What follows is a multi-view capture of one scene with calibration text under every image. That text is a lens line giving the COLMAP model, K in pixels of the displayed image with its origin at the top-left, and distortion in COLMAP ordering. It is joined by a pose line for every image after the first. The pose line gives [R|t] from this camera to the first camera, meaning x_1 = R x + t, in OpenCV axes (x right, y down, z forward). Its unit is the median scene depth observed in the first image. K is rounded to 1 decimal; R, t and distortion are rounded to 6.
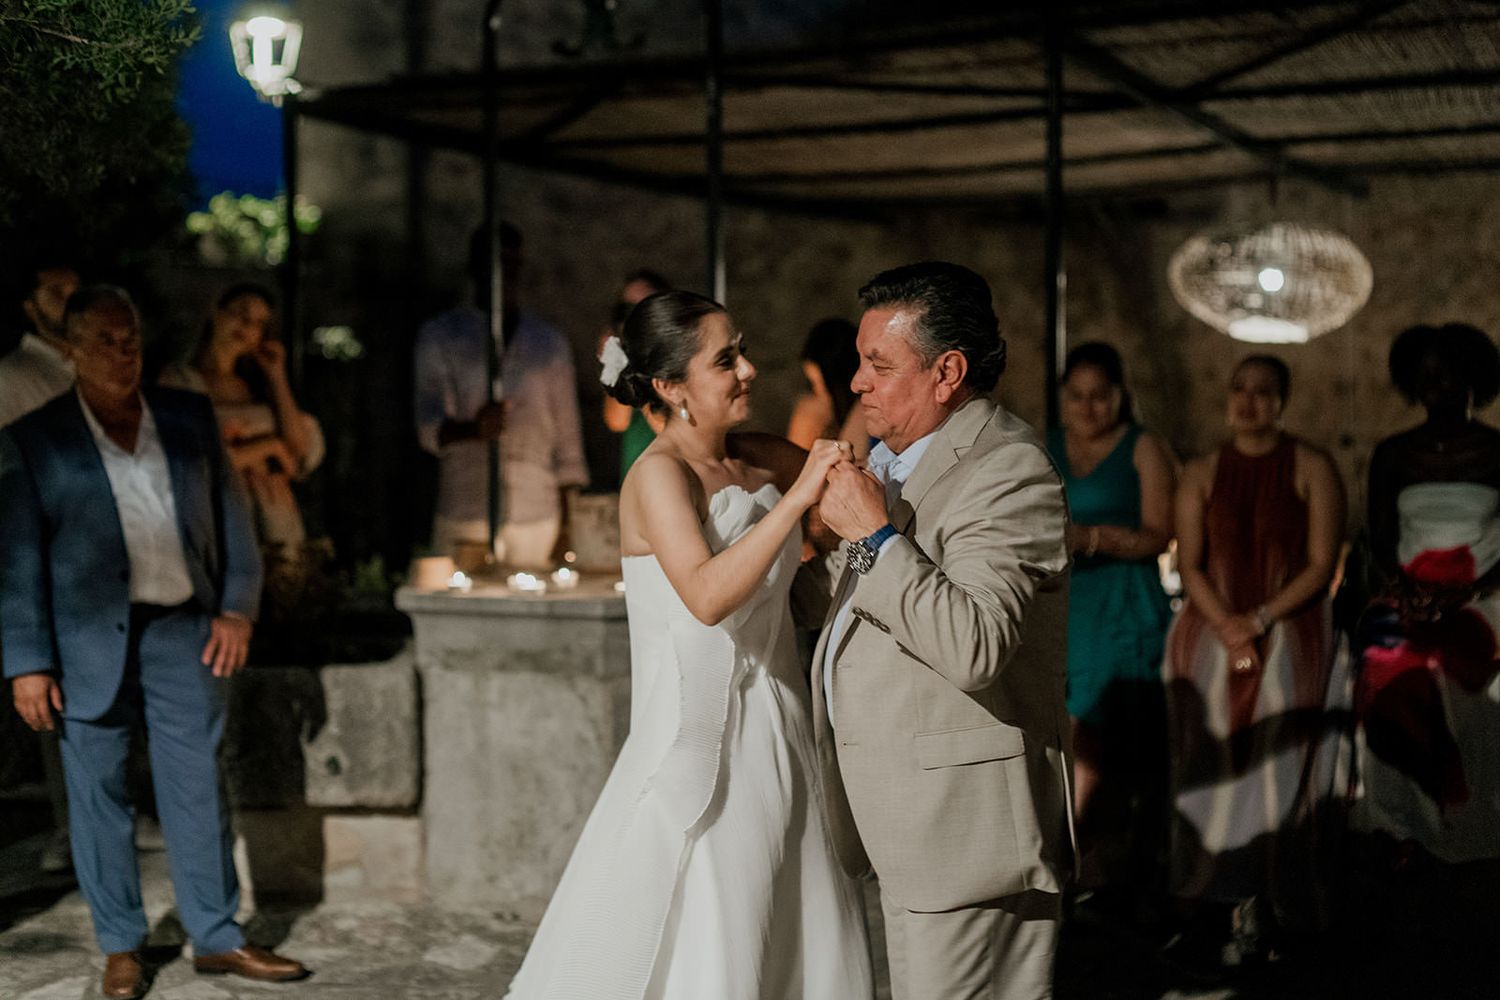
lens RADIAL K [[2180.1, 0, 742.0], [0, 2180.1, 505.8], [0, 0, 1]] dist [-0.062562, -0.140651]
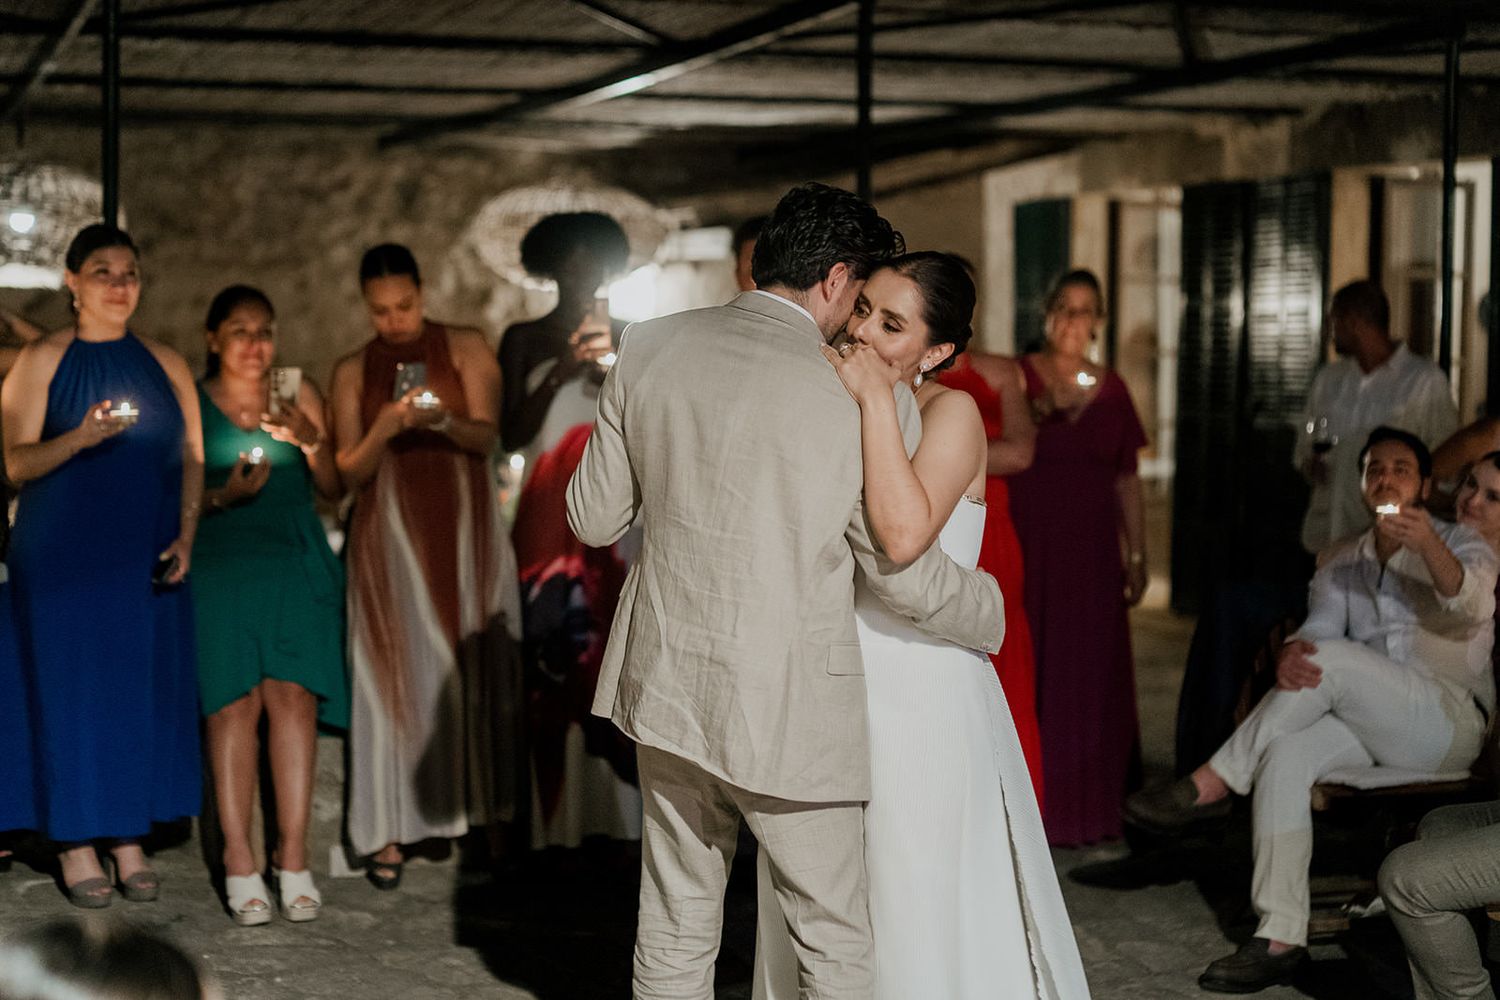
lens RADIAL K [[2183.9, 0, 748.9], [0, 2183.9, 497.4], [0, 0, 1]] dist [-0.080802, -0.033930]
pose [[0.677259, -0.038915, 0.734715, -0.301540], [0.023968, 0.999237, 0.030832, -0.007311], [-0.735354, -0.003272, 0.677675, 0.154842]]
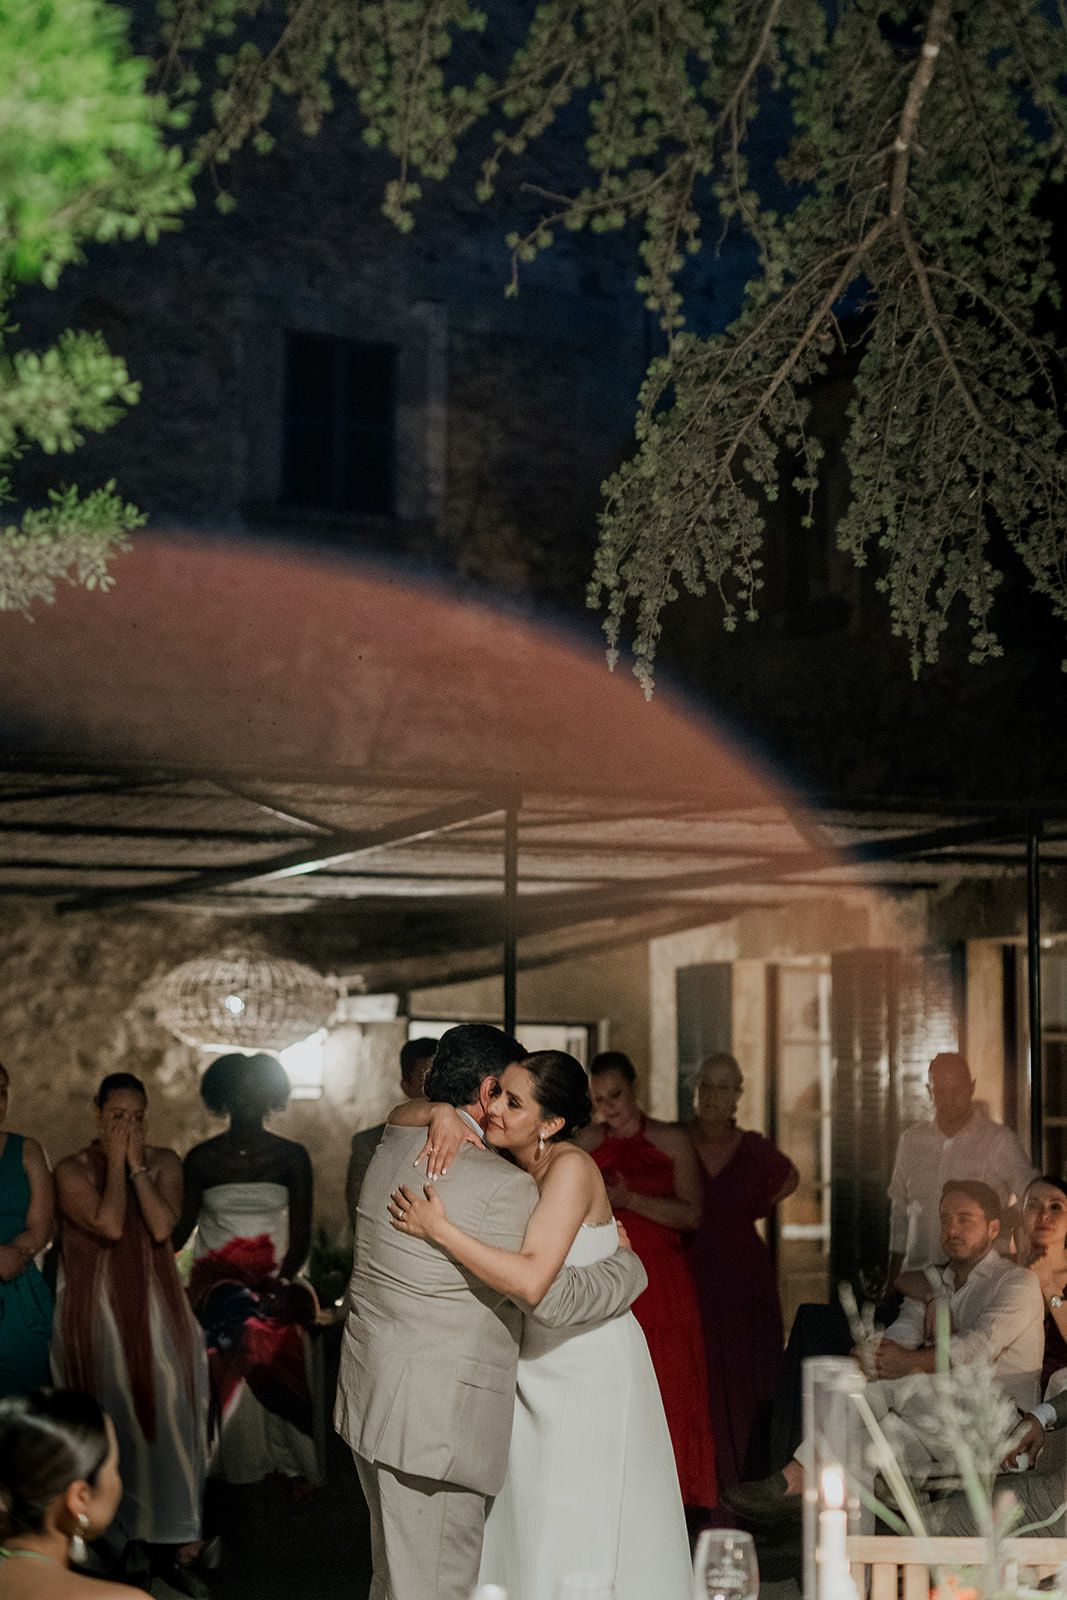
lens RADIAL K [[2452.8, 0, 540.1], [0, 2452.8, 780.0], [0, 0, 1]] dist [-0.082631, 0.033131]
pose [[0.642512, 0.114723, 0.757639, -0.480133], [0.024490, 0.985150, -0.169942, 0.002879], [-0.765884, 0.127745, 0.630161, -0.020215]]
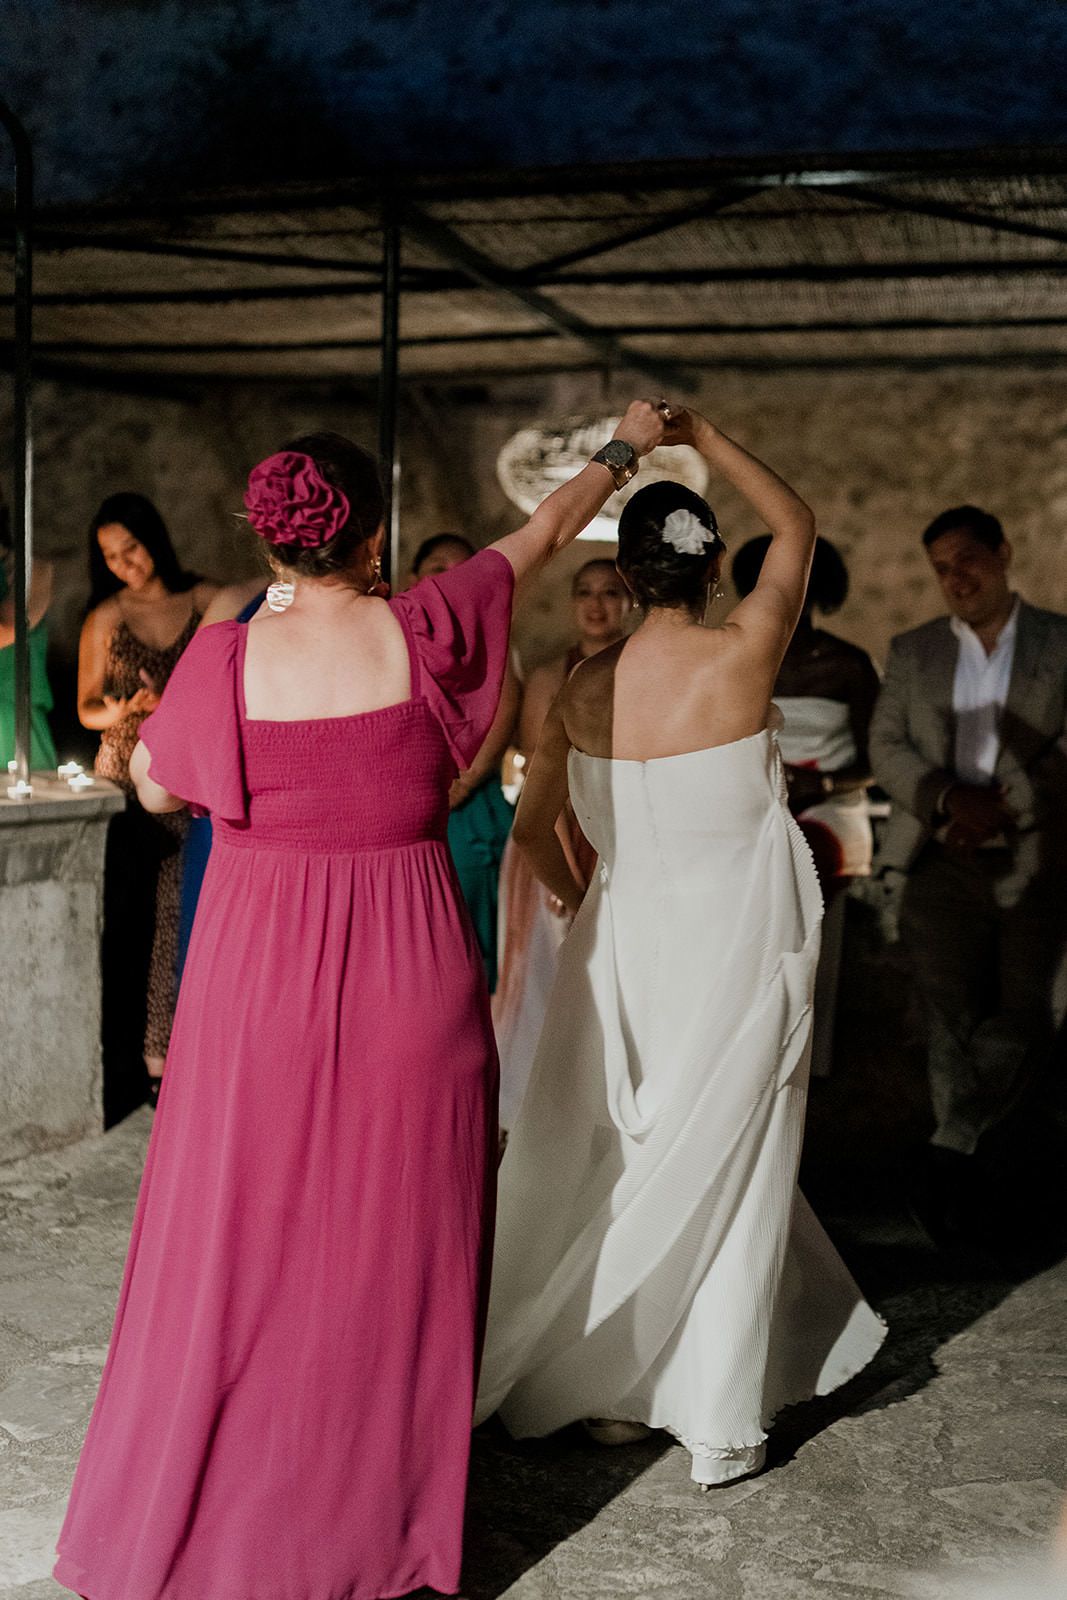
lens RADIAL K [[2329.5, 0, 538.7], [0, 2329.5, 821.5], [0, 0, 1]] dist [-0.080802, -0.033930]
pose [[0.974765, 0.002117, 0.223224, -0.013826], [-0.013111, 0.998772, 0.047779, -0.001317], [-0.222849, -0.049500, 0.973595, 0.005489]]
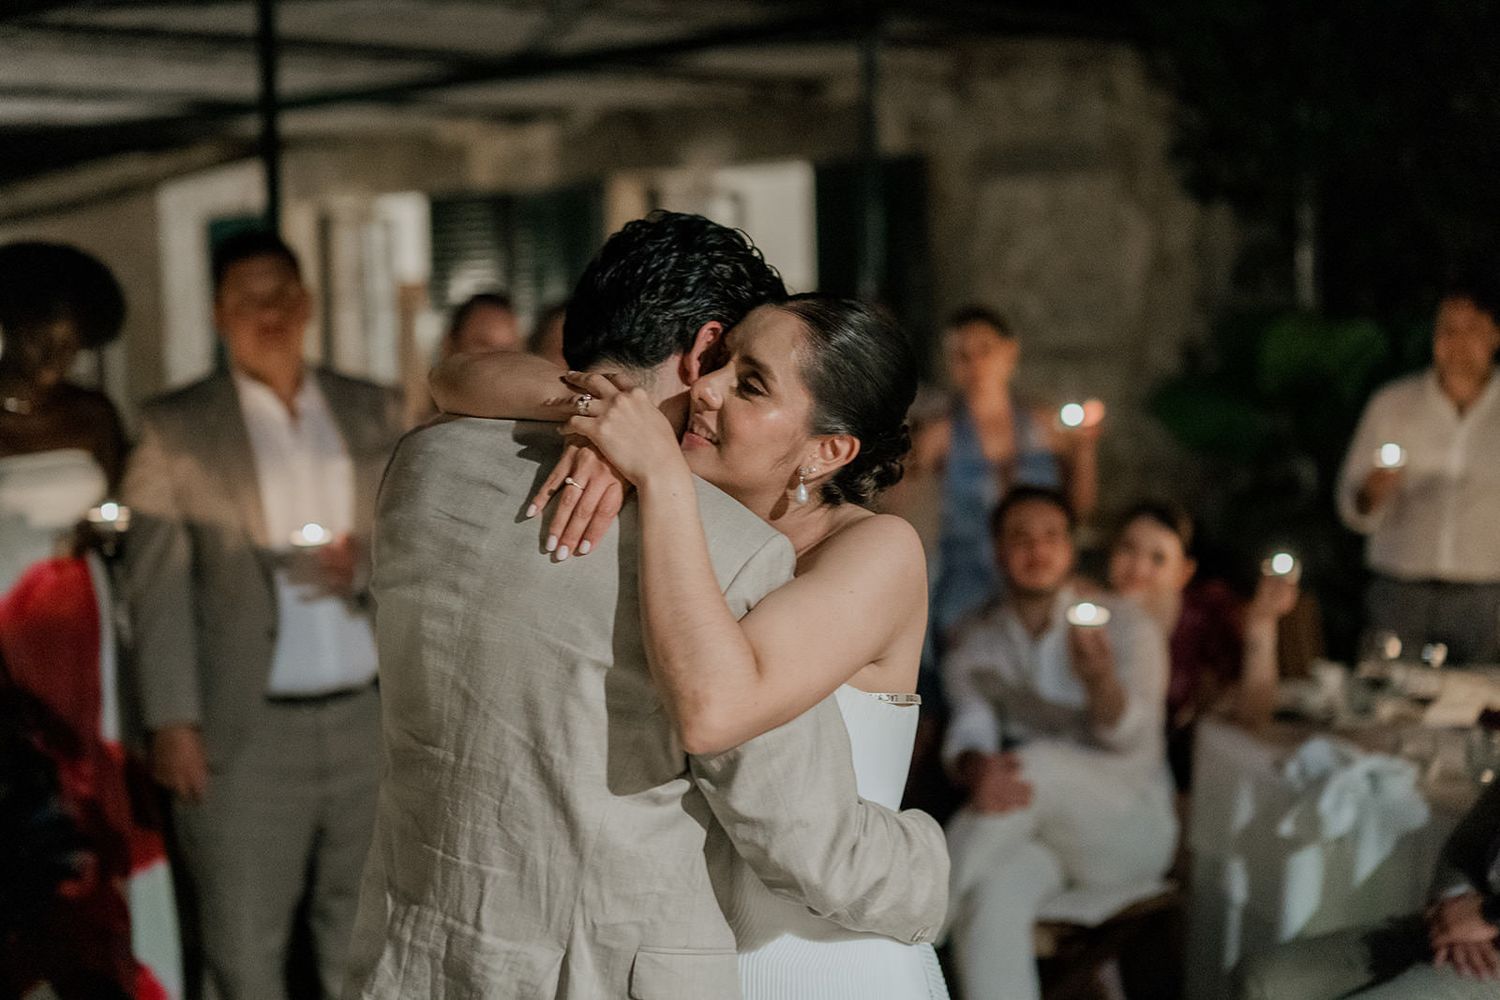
lens RADIAL K [[2199.2, 0, 748.7], [0, 2199.2, 500.1], [0, 0, 1]] dist [-0.043297, -0.066174]
pose [[0.287093, -0.063474, 0.955797, -0.239031], [0.067801, 0.996646, 0.045821, -0.030888], [-0.955500, 0.051649, 0.290433, 0.381149]]
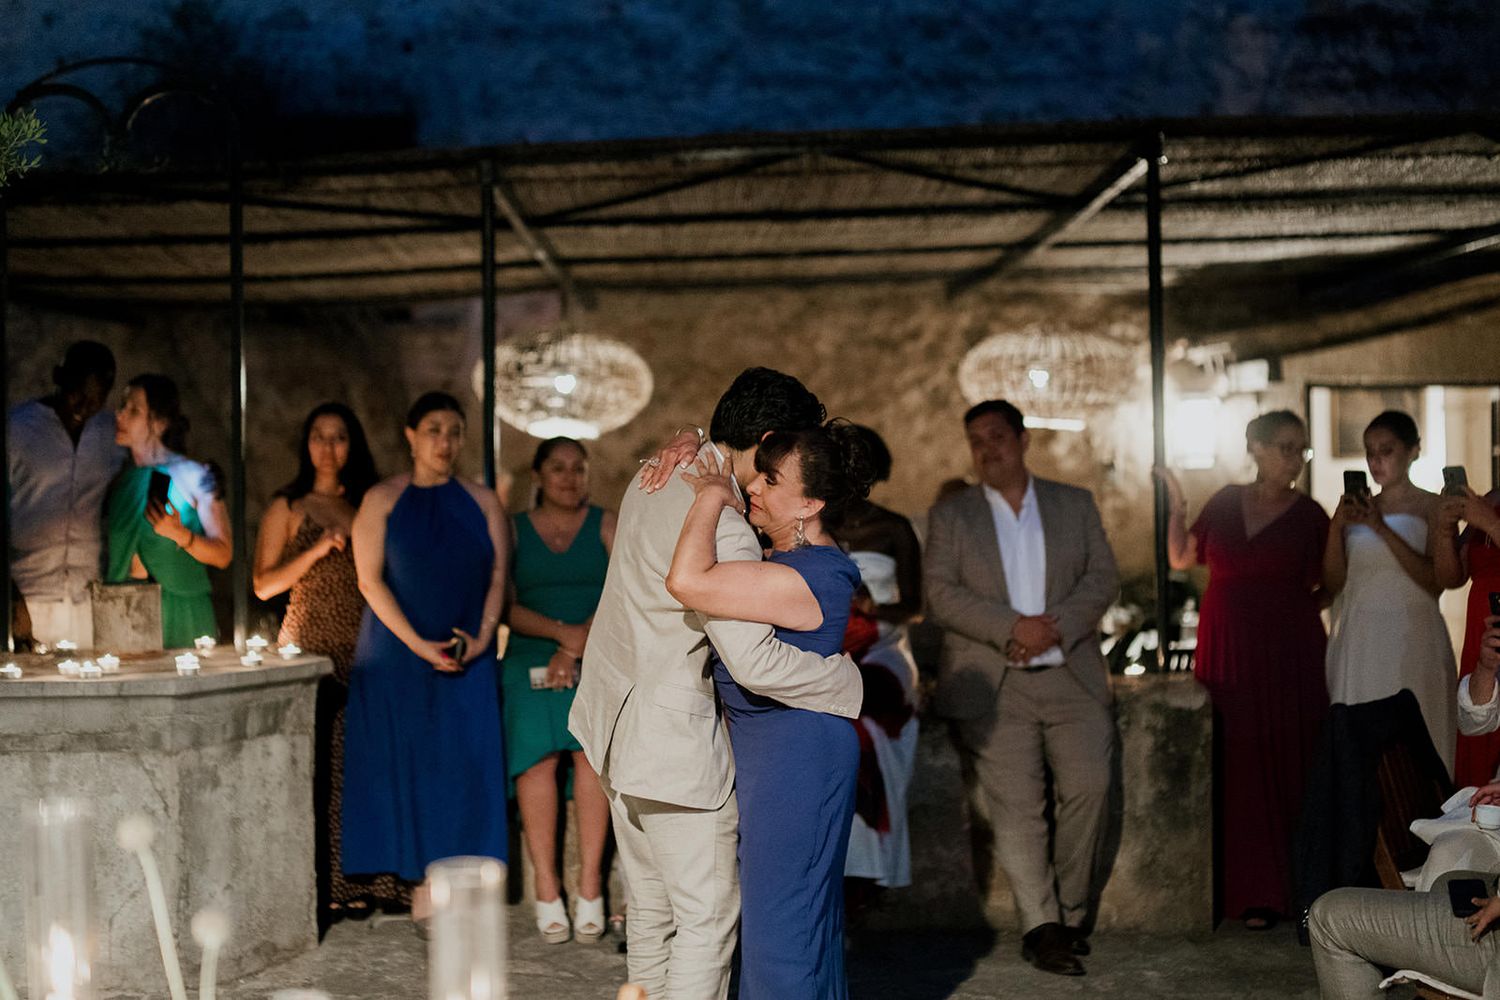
lens RADIAL K [[2200.9, 0, 749.7], [0, 2200.9, 494.2], [0, 0, 1]] dist [-0.074119, -0.101568]
pose [[0.905044, -0.008331, 0.425235, -0.188871], [0.029582, 0.998620, -0.043397, 0.005247], [-0.424287, 0.051855, 0.904042, -0.073406]]
